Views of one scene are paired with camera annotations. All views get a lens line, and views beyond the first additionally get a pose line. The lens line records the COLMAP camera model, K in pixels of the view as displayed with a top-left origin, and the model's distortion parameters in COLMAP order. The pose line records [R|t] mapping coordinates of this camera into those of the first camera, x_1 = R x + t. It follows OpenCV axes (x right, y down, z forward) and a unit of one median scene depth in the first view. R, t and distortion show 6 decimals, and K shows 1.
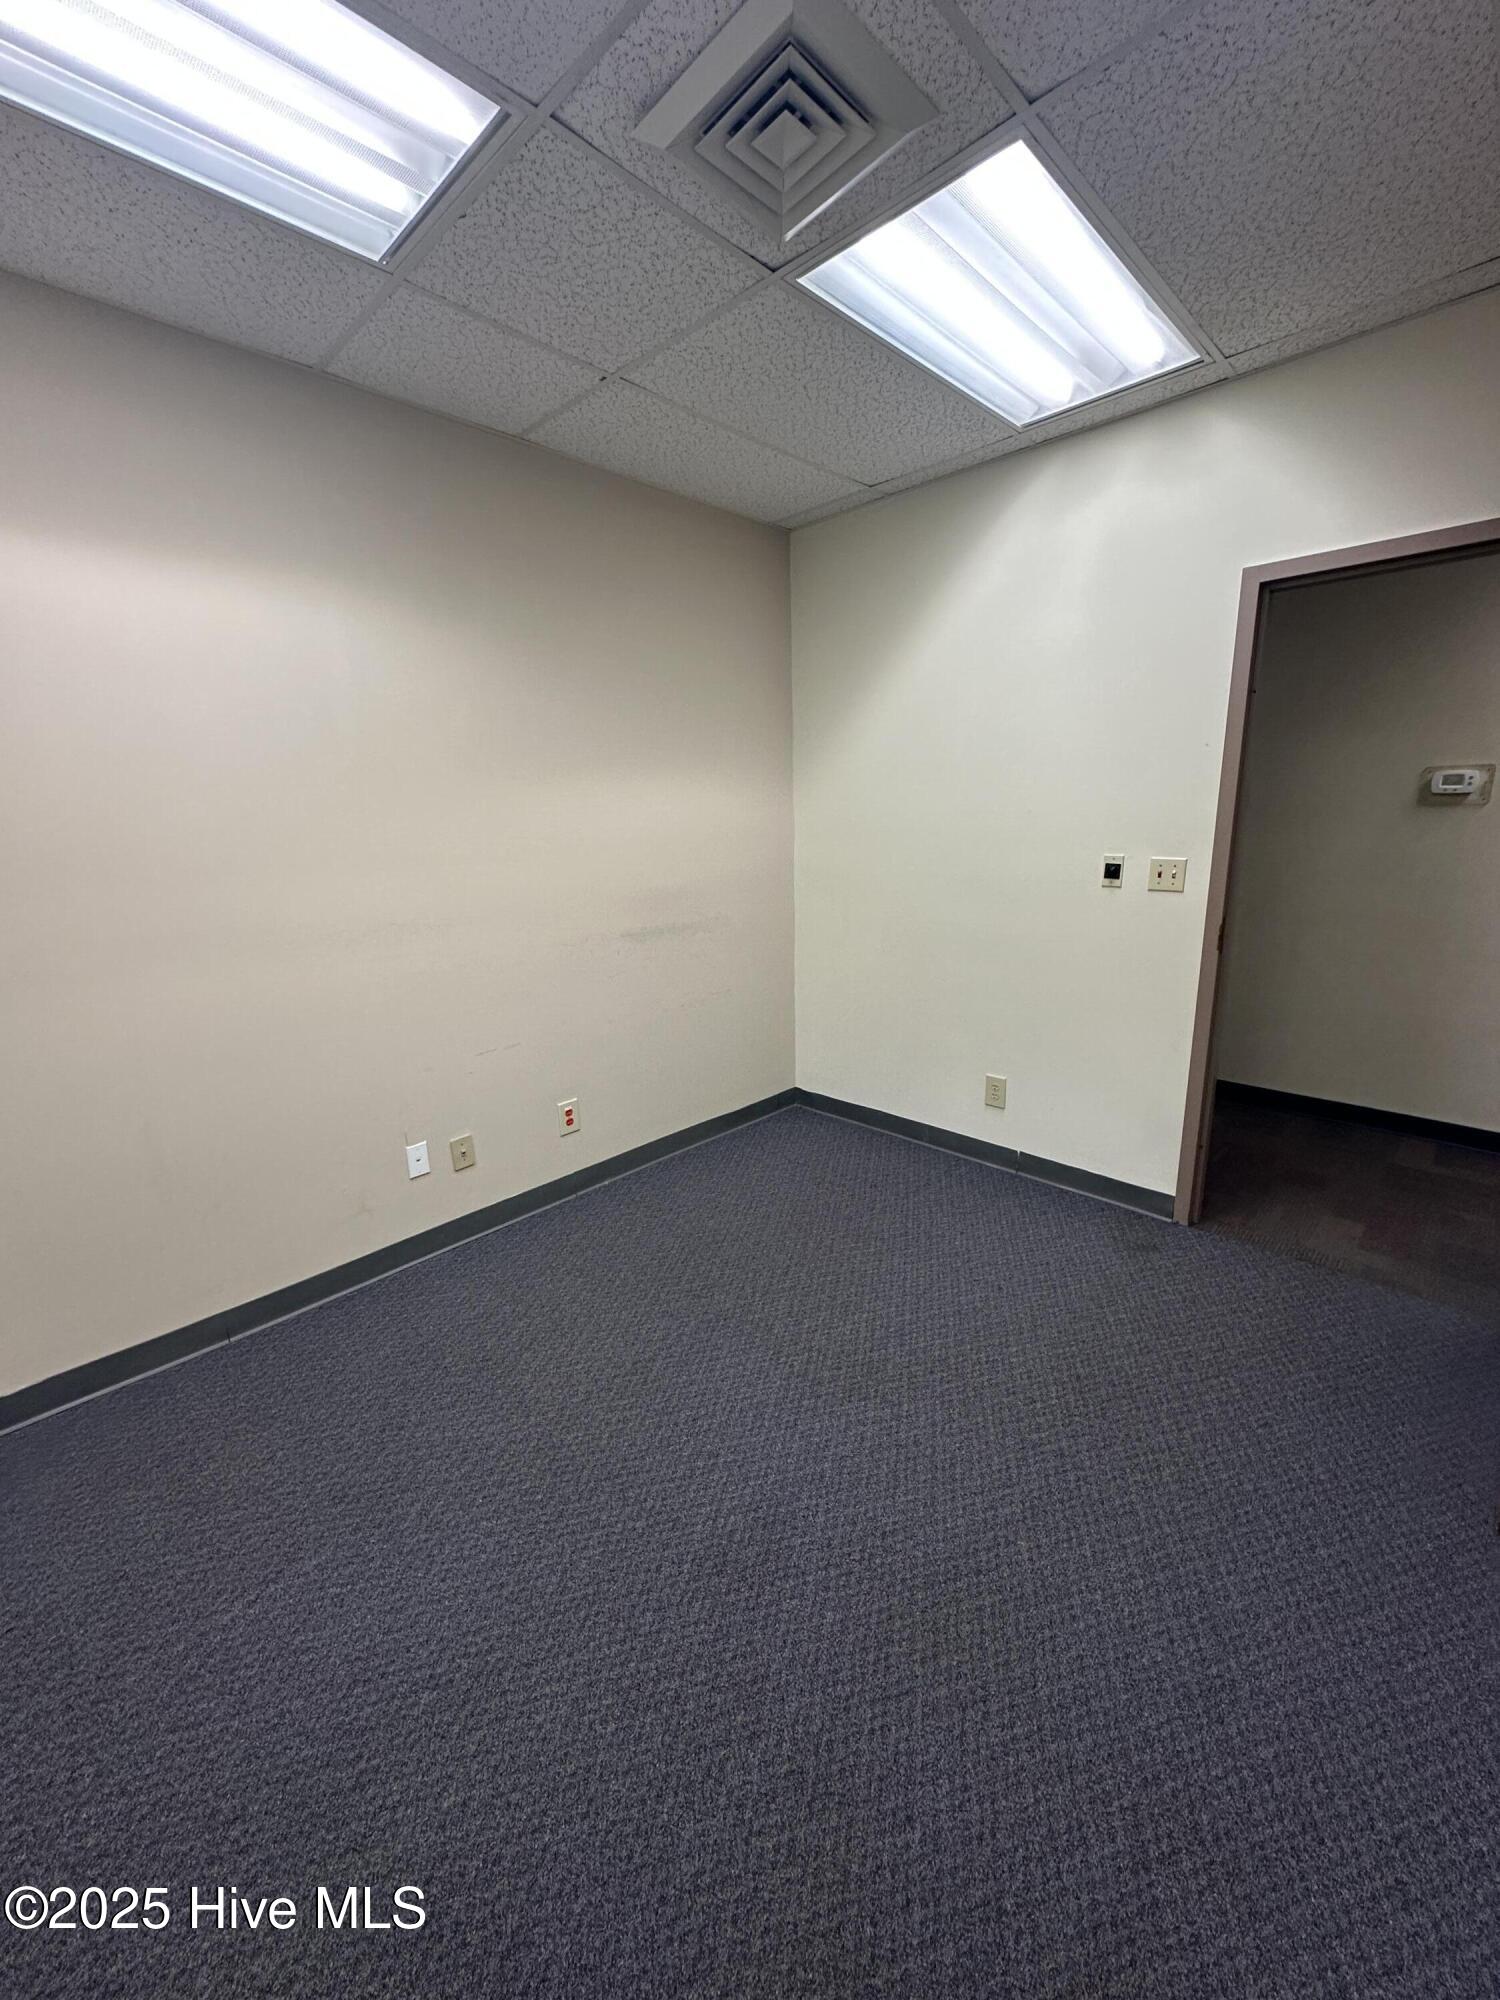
lens RADIAL K [[795.9, 0, 747.8], [0, 795.9, 996.6], [0, 0, 1]] dist [-0.002042, 0.001000]
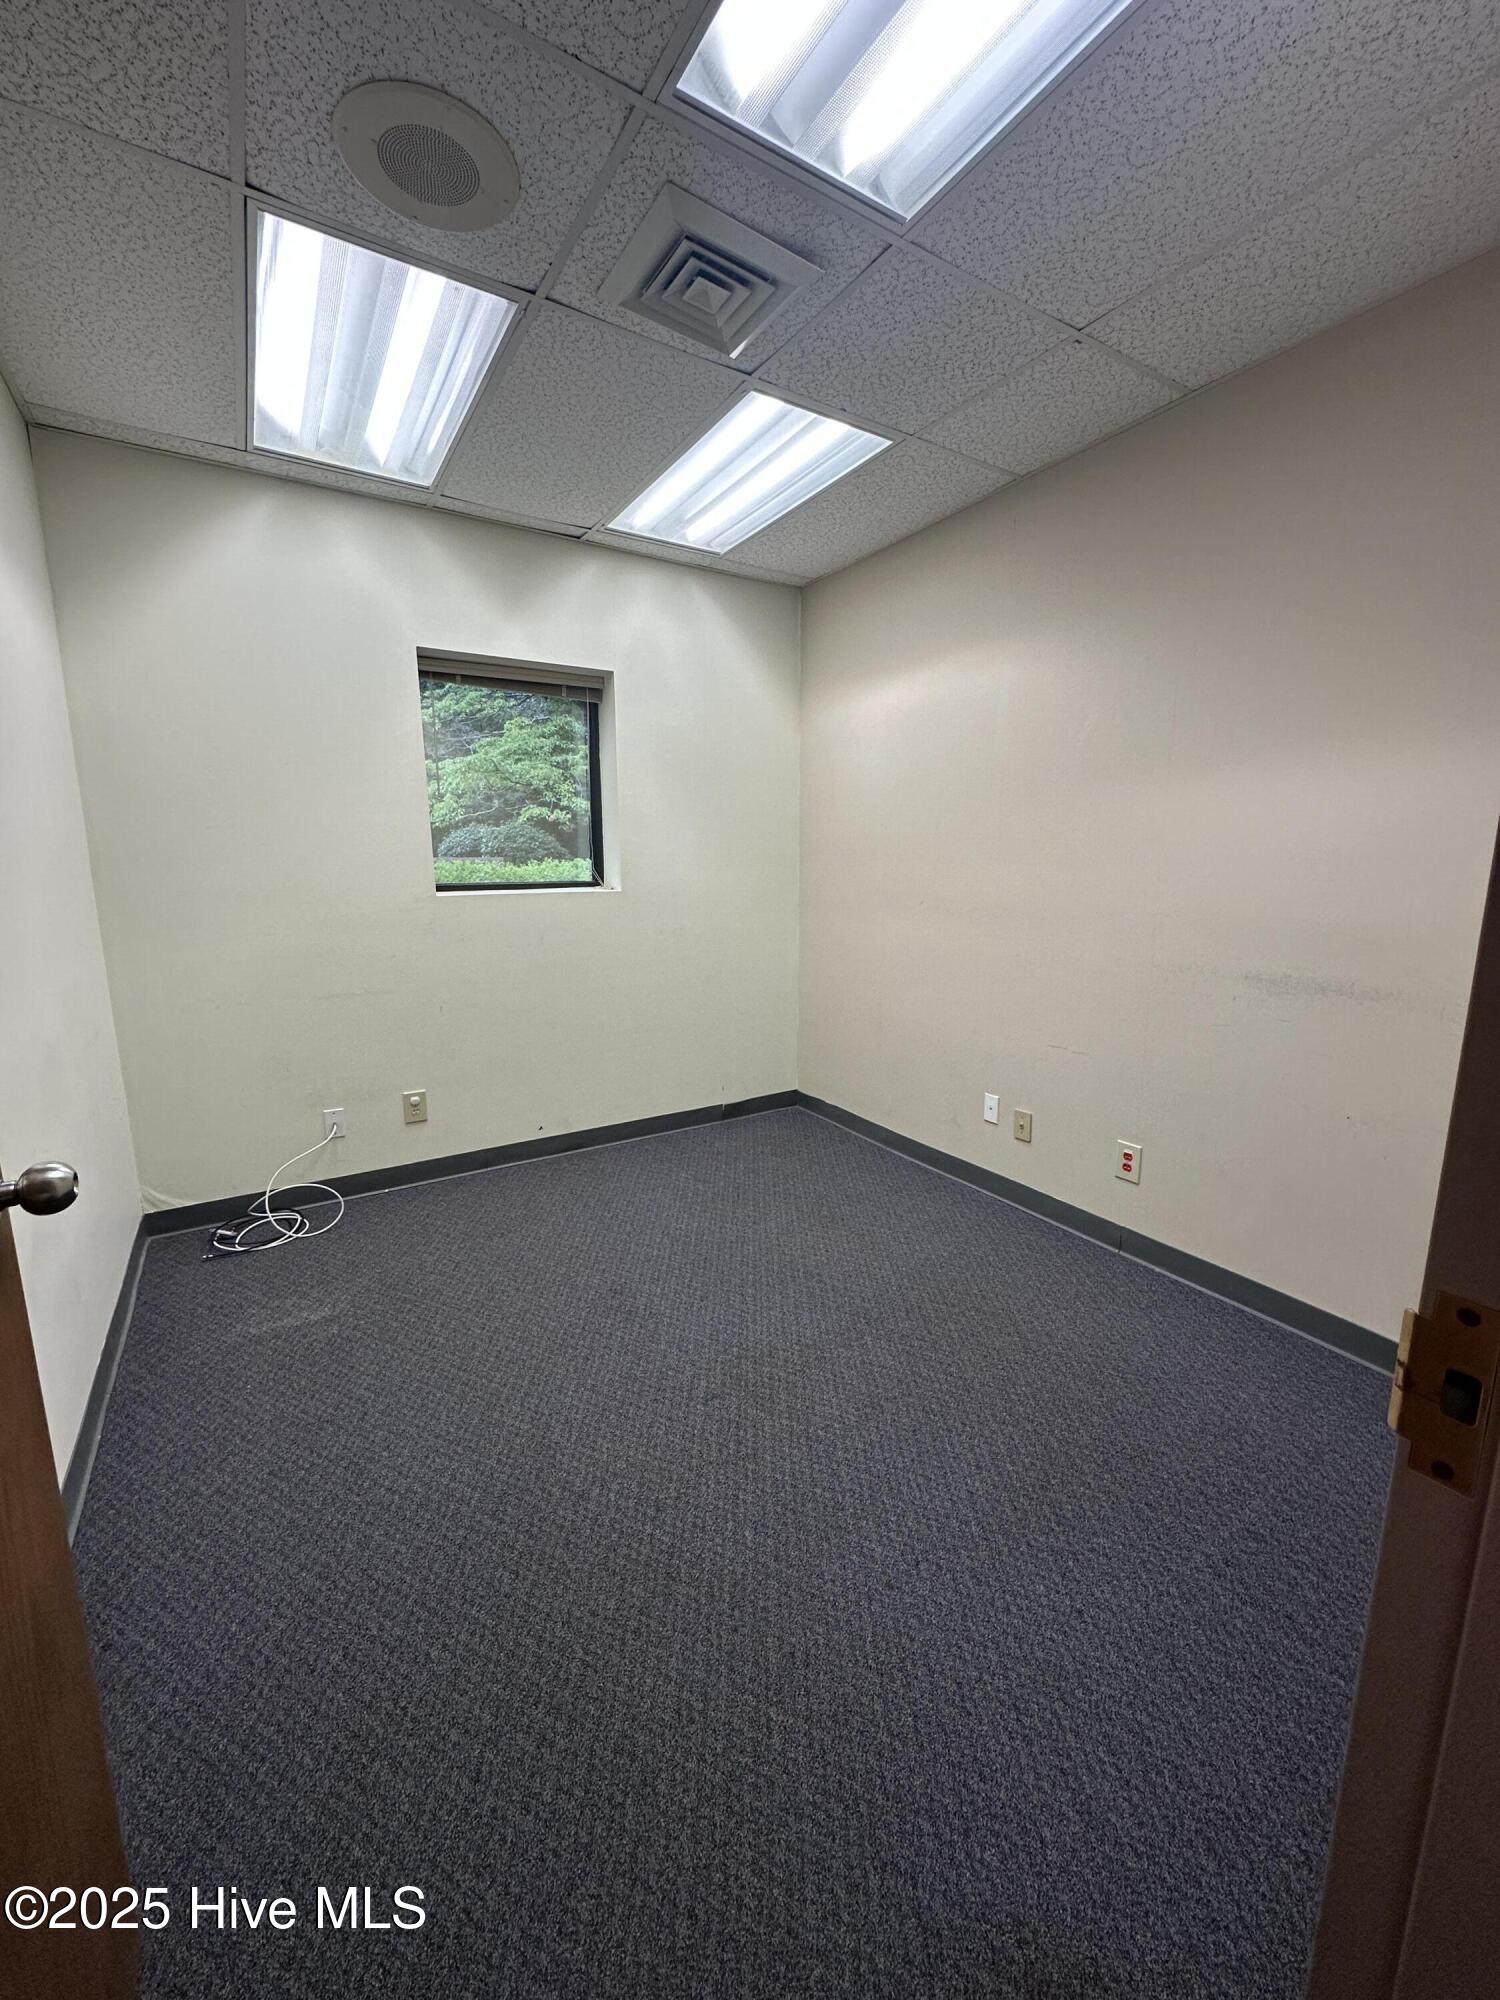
lens RADIAL K [[795.9, 0, 747.8], [0, 795.9, 996.6], [0, 0, 1]] dist [-0.002042, 0.001000]
pose [[-0.239669, 0.193065, -0.951465, 0.804337], [-0.210983, 0.946249, 0.245152, -0.174827], [0.947653, 0.259498, -0.186053, 0.866543]]
